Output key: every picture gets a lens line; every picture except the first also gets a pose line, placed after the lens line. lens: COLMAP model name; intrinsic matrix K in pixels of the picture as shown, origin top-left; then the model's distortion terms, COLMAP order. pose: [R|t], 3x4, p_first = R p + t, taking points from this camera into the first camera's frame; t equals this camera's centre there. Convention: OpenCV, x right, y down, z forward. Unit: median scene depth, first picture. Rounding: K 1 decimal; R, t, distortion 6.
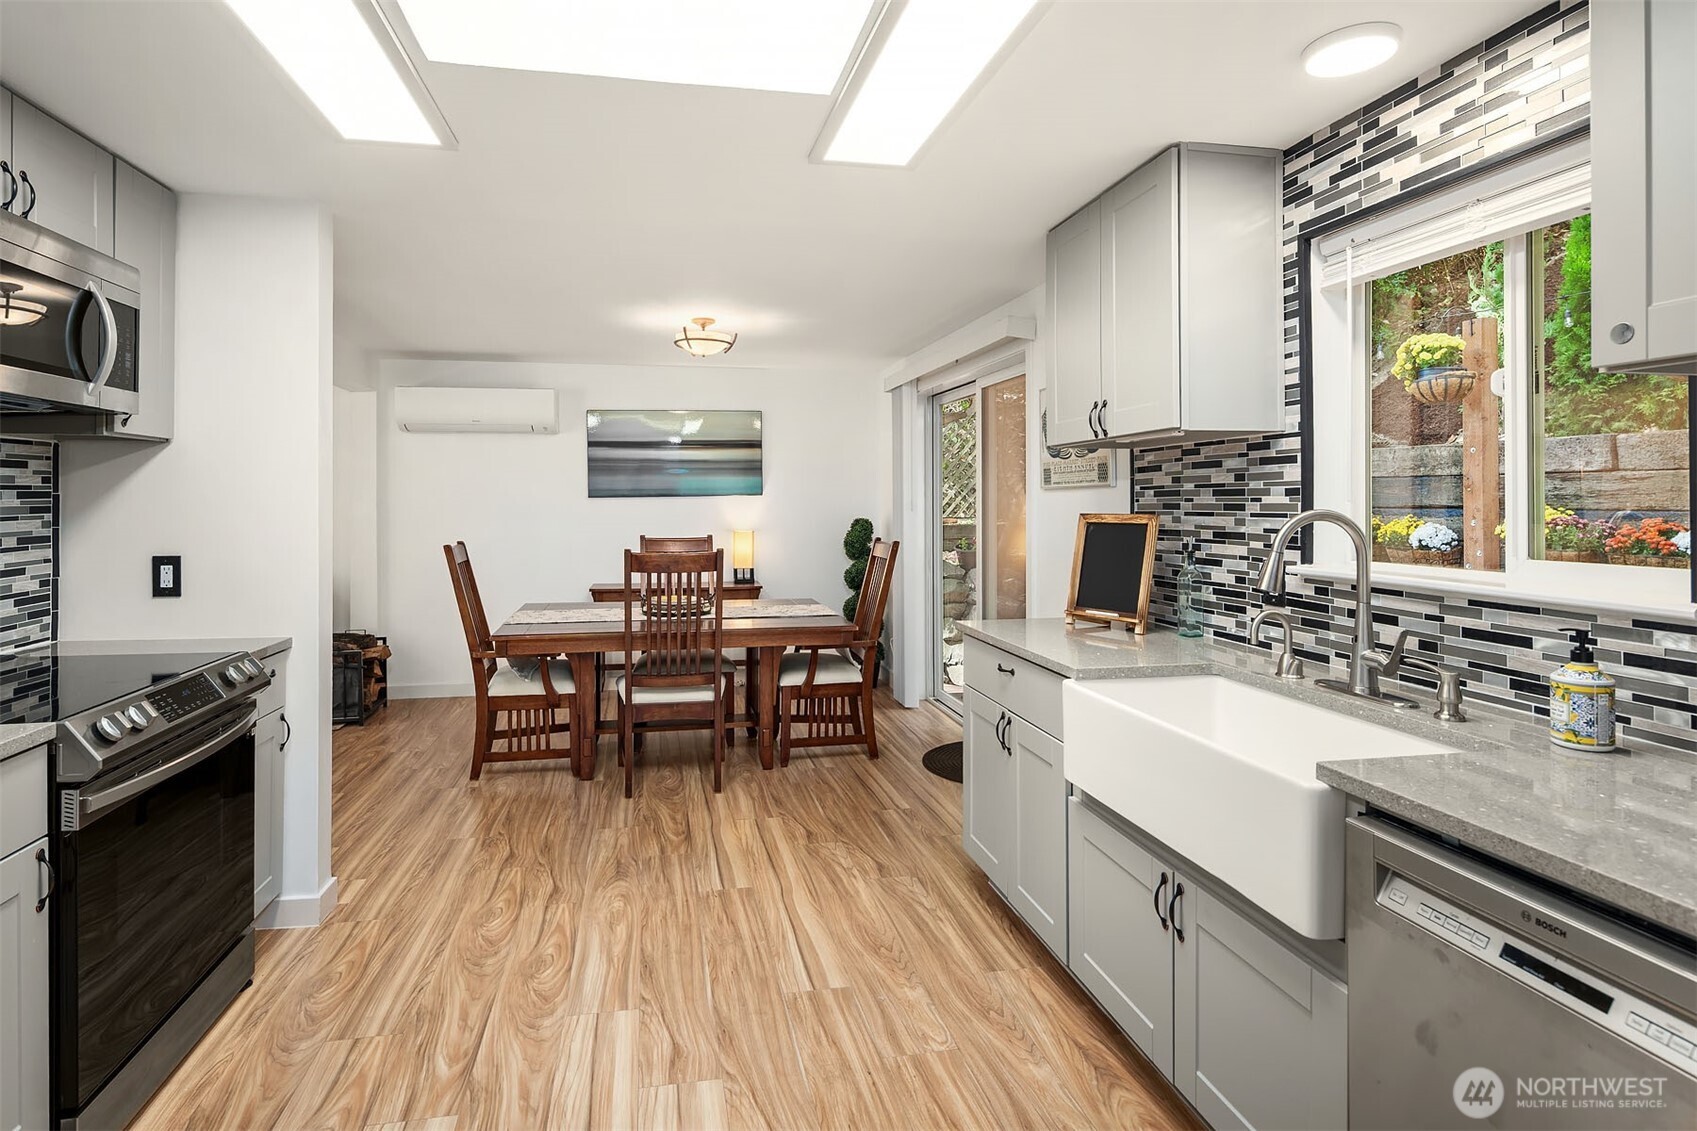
lens RADIAL K [[841.1, 0, 802.3], [0, 841.1, 496.2], [0, 0, 1]] dist [0.014763, -0.004023]
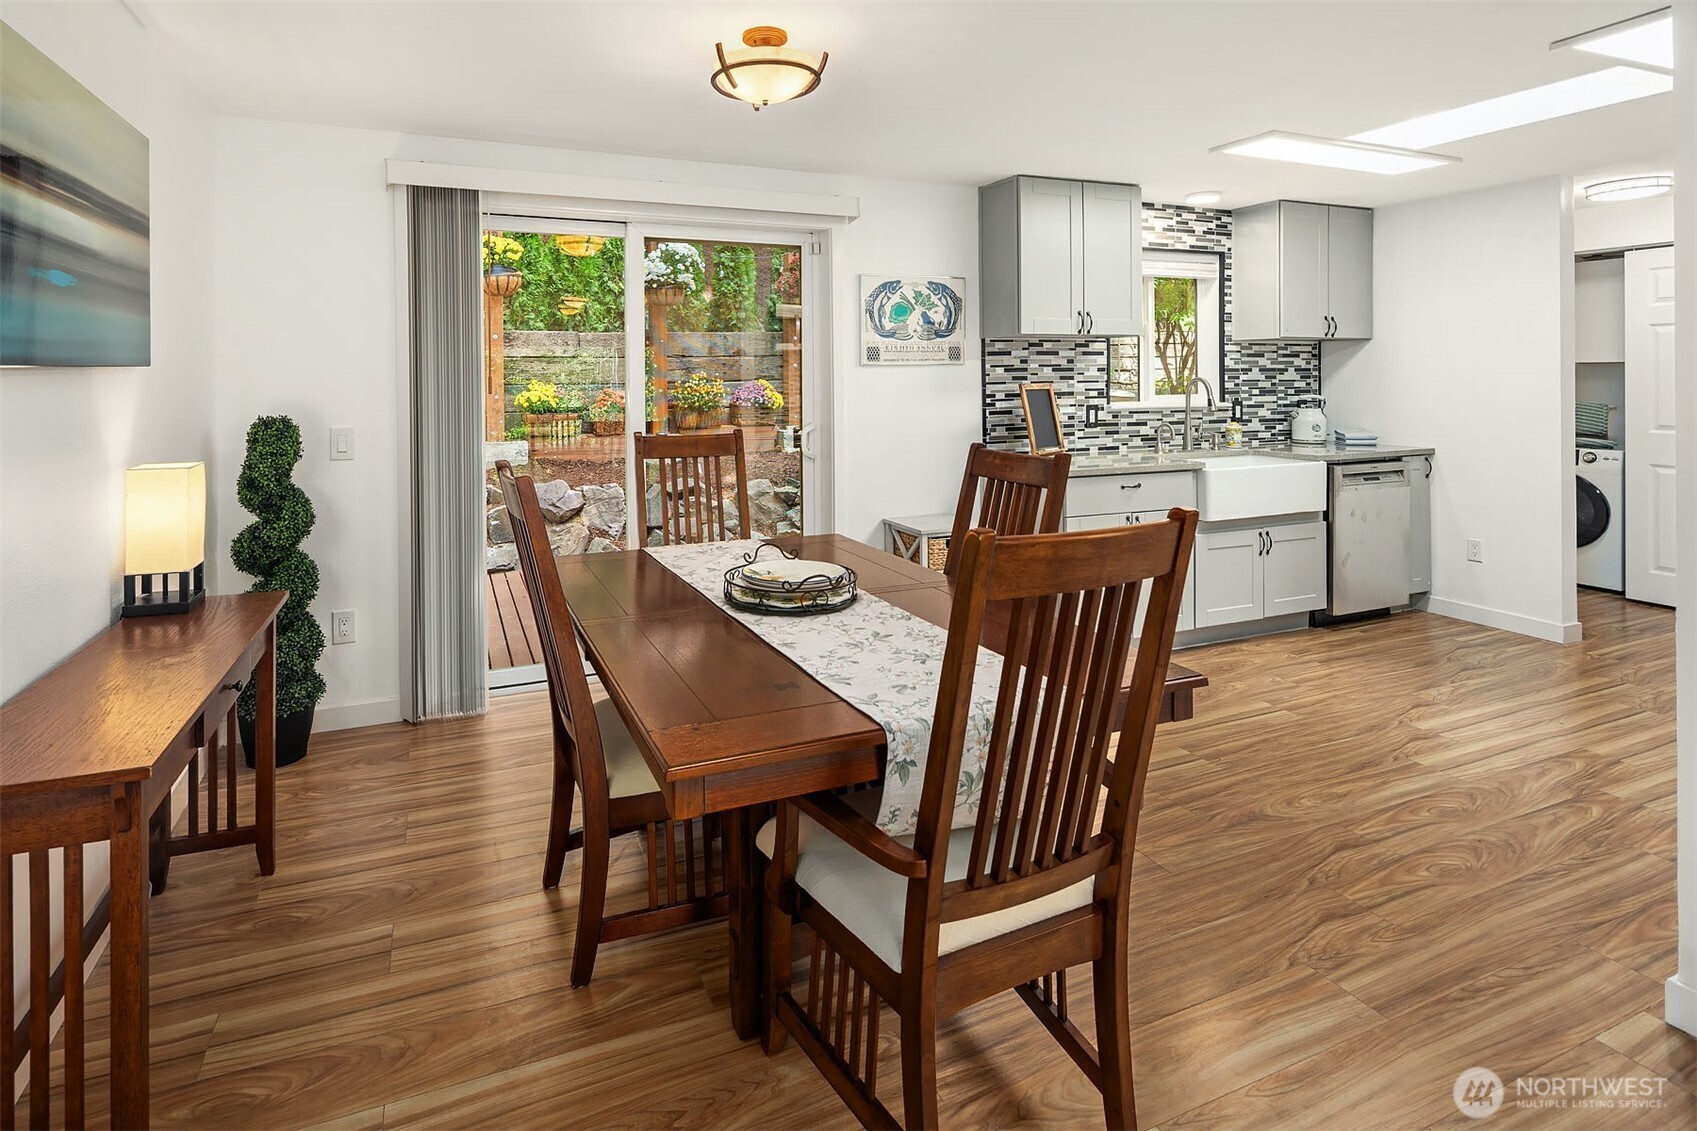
lens RADIAL K [[841.1, 0, 790.7], [0, 841.1, 380.9], [0, 0, 1]] dist [0.014763, -0.004023]
pose [[-0.203648, -0.004721, 0.979033, -1.184889], [0.001631, 0.999985, 0.005161, 0.009536], [-0.979043, 0.002648, -0.203638, 2.026805]]
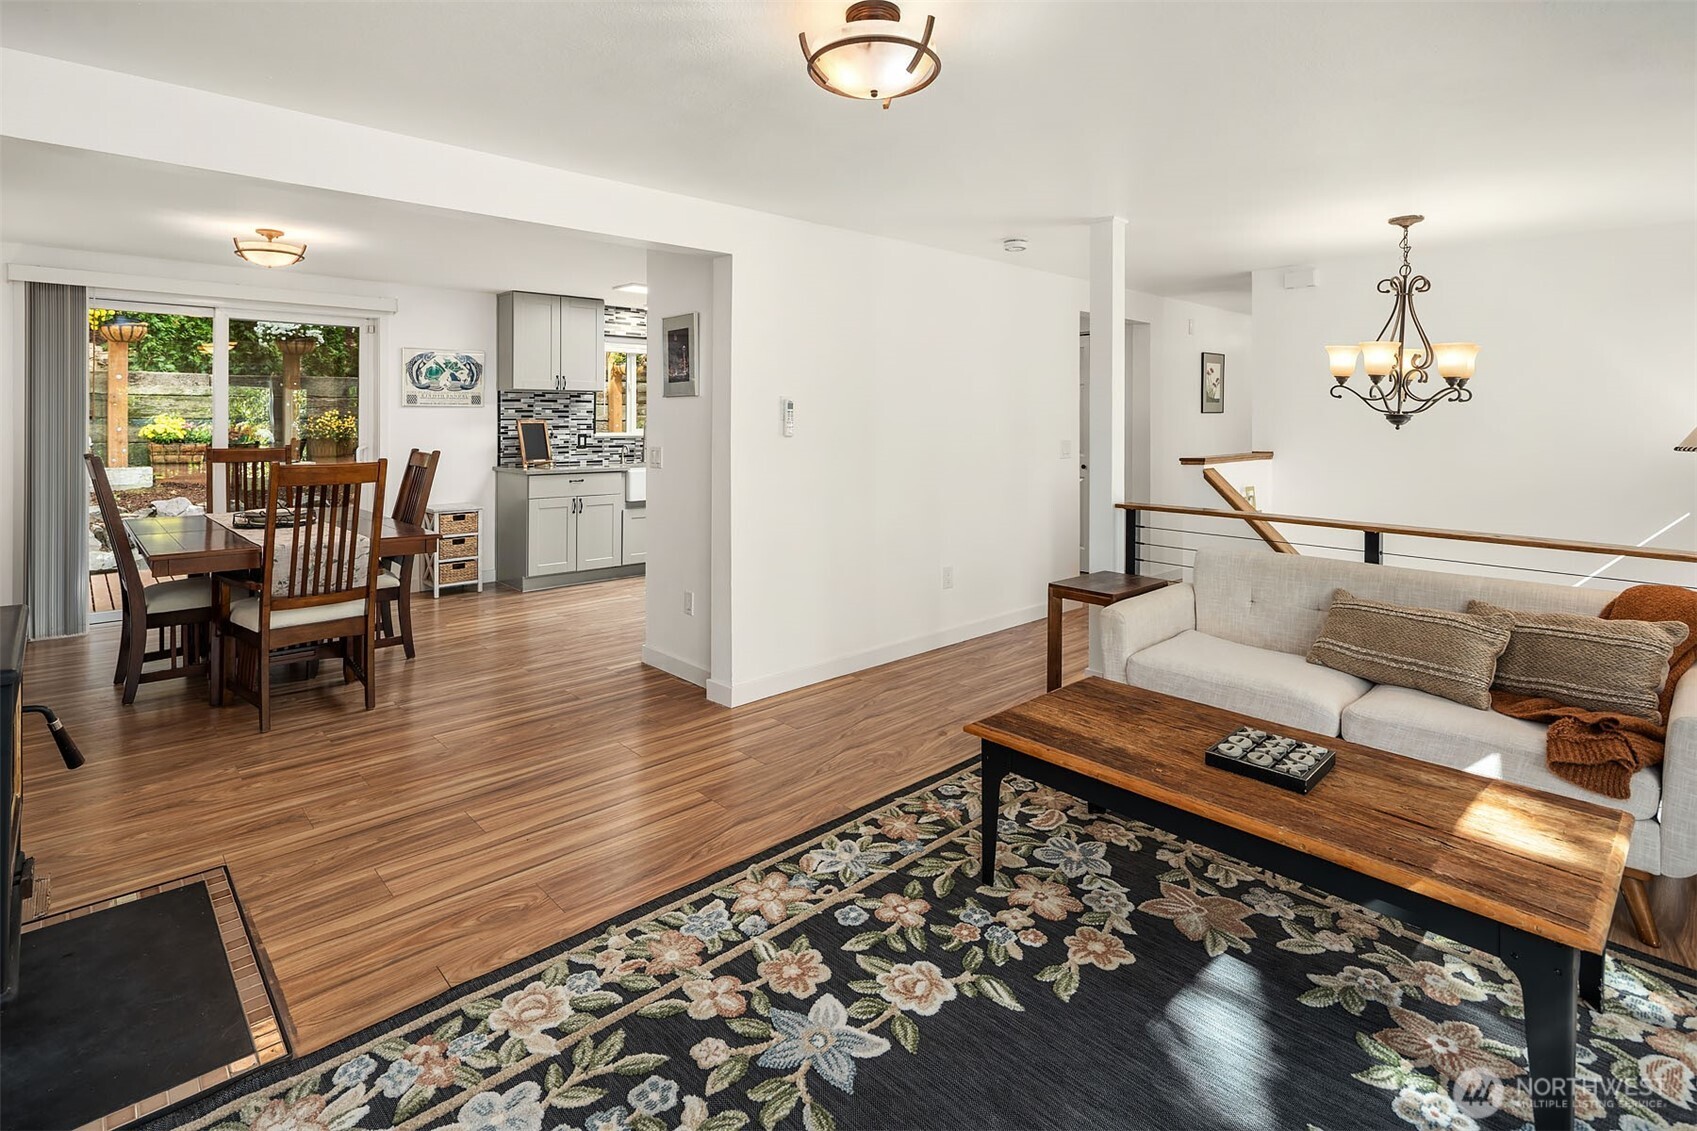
lens RADIAL K [[841.1, 0, 838.7], [0, 841.1, 418.0], [0, 0, 1]] dist [0.014763, -0.004023]
pose [[-0.521807, -0.002364, 0.853060, -2.474670], [-0.009108, 0.999955, -0.002800, 0.017078], [-0.853015, -0.009231, -0.521805, 1.753465]]
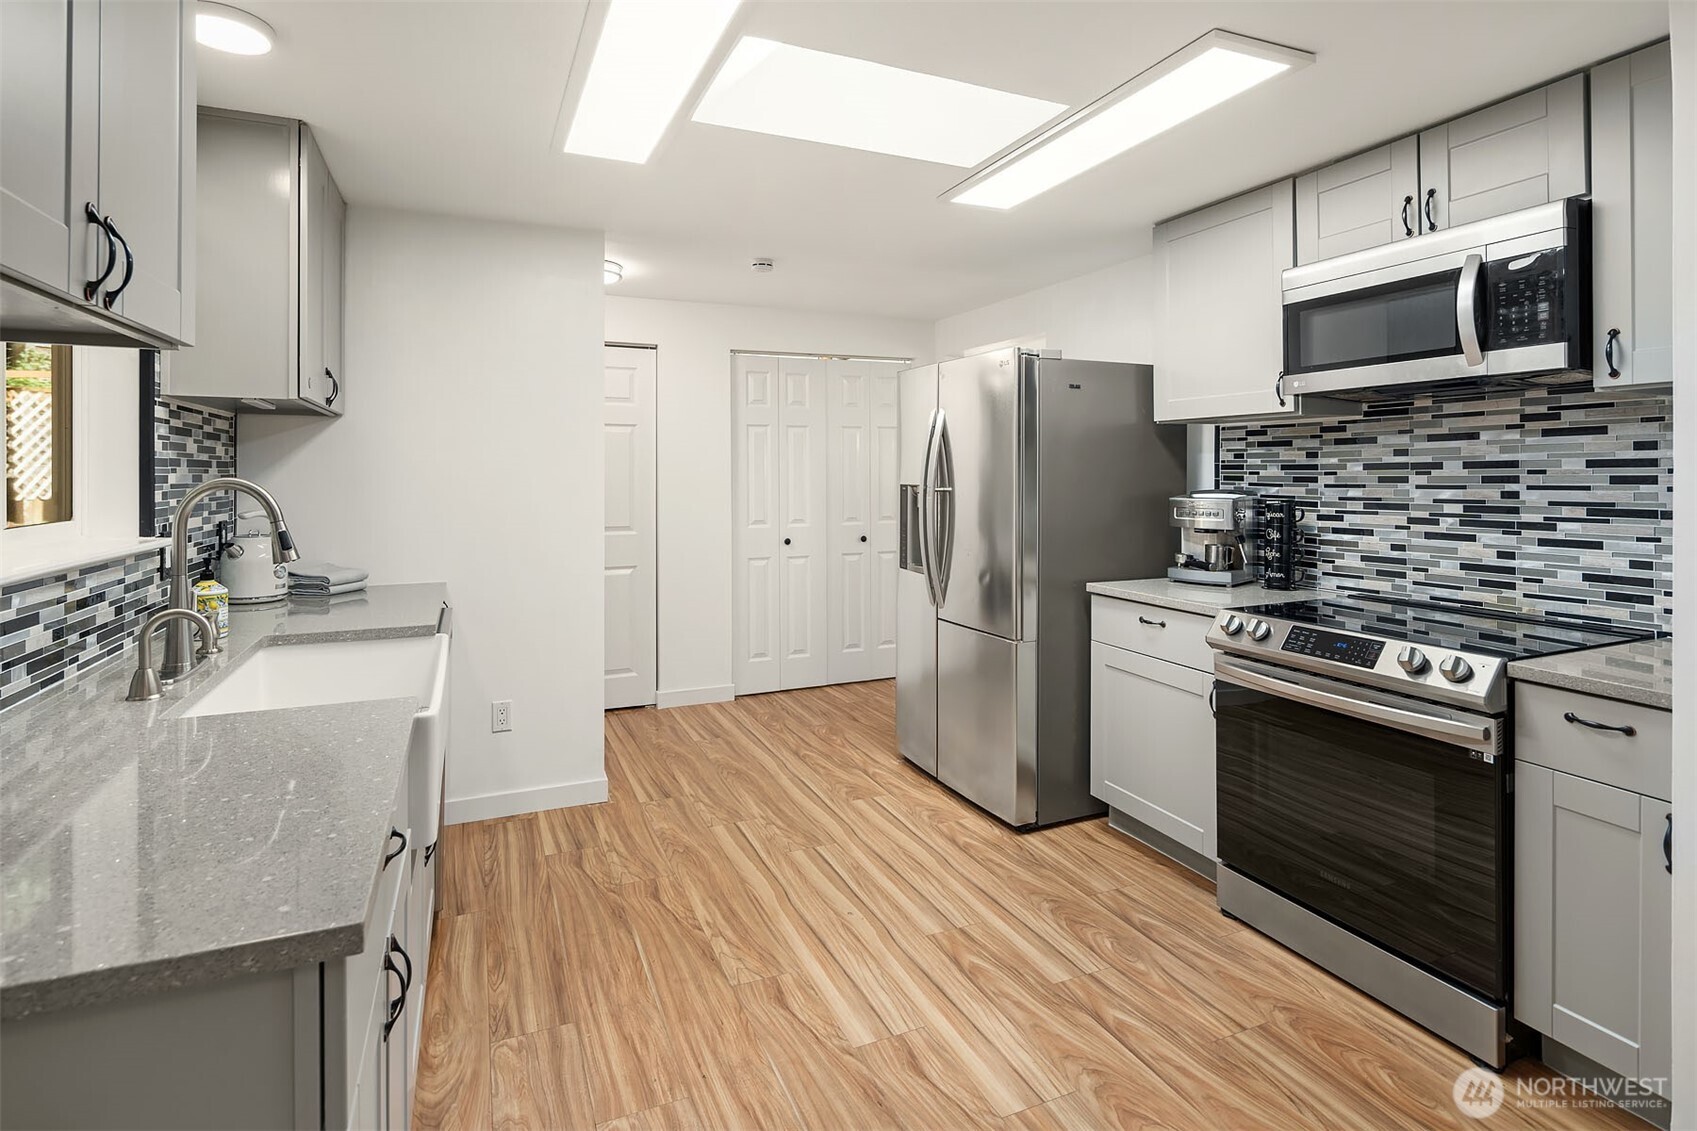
lens RADIAL K [[841.1, 0, 834.3], [0, 841.1, 464.8], [0, 0, 1]] dist [0.014763, -0.004023]
pose [[-0.975087, 0.001745, -0.221818, 0.118324], [0.004205, 0.999935, -0.010619, 0.011244], [0.221785, -0.011288, -0.975030, 1.589084]]
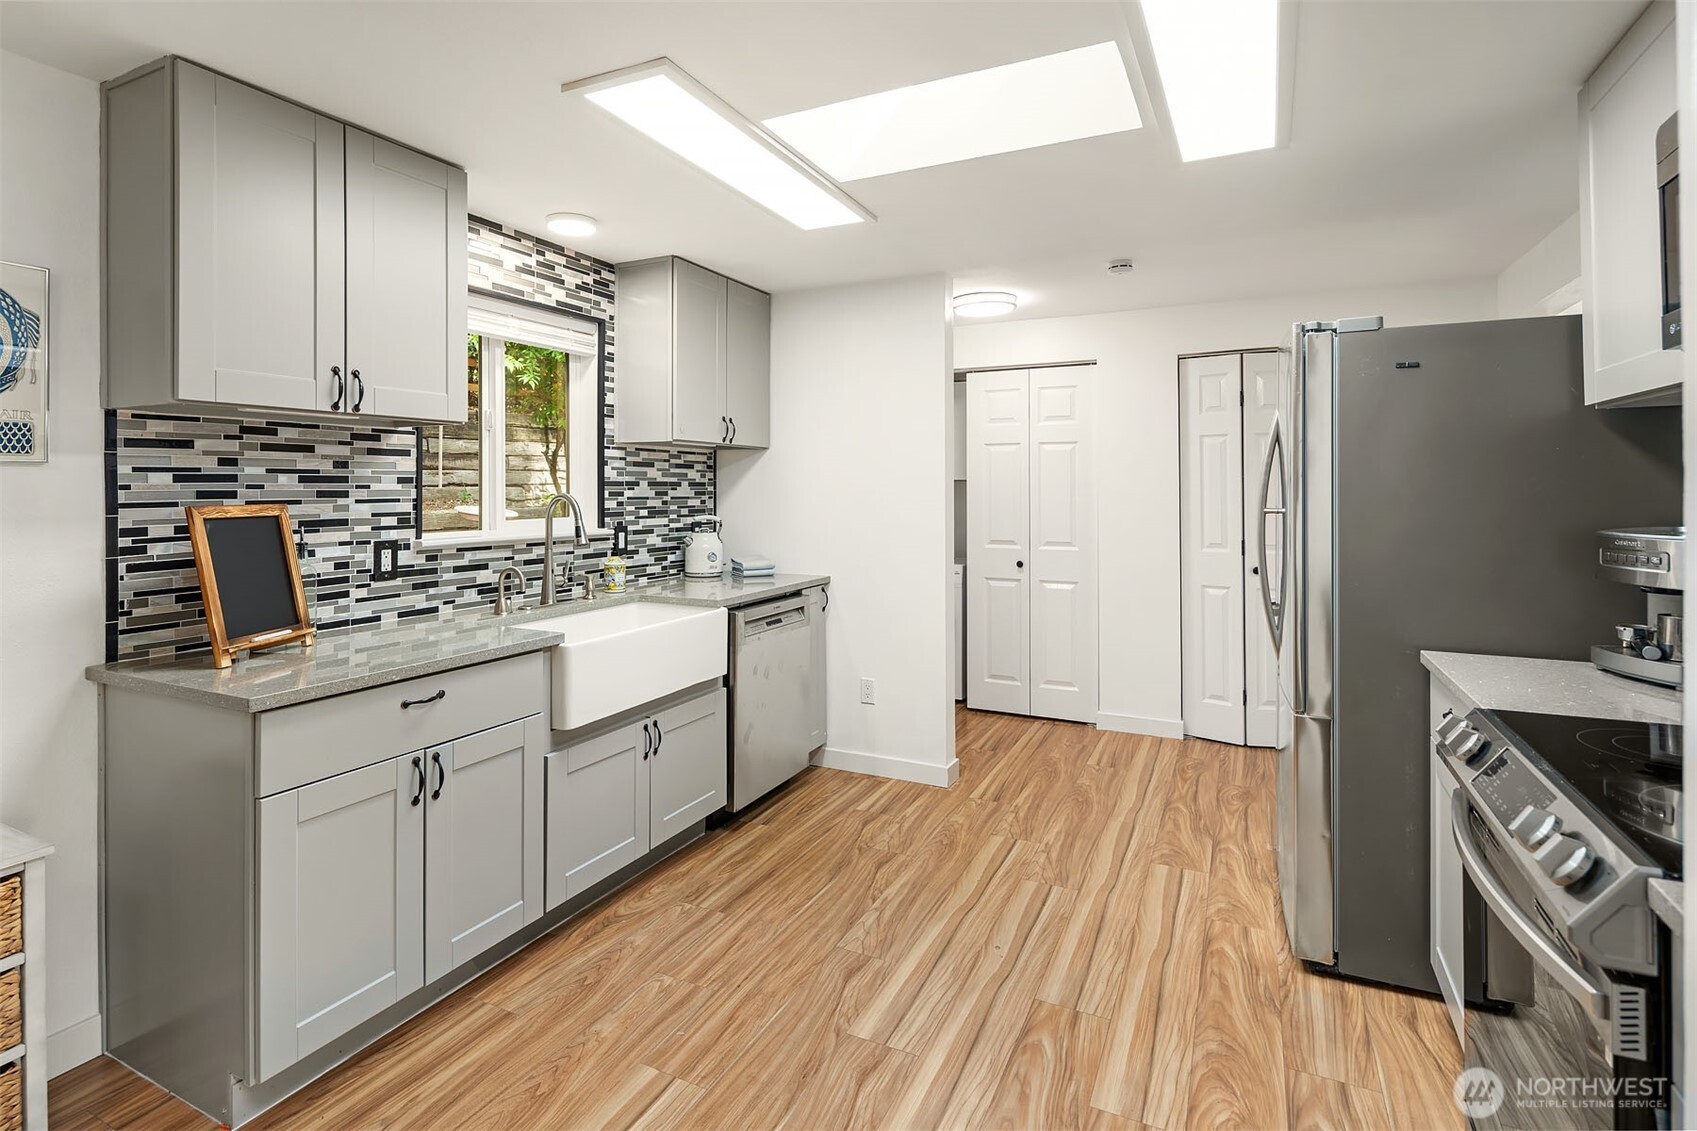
lens RADIAL K [[841.1, 0, 837.2], [0, 841.1, 476.8], [0, 0, 1]] dist [0.014763, -0.004023]
pose [[-0.799245, 0.013860, 0.600845, -0.586410], [0.002387, 0.999799, -0.019888, 0.014450], [-0.601000, -0.014461, -0.799118, 1.496621]]
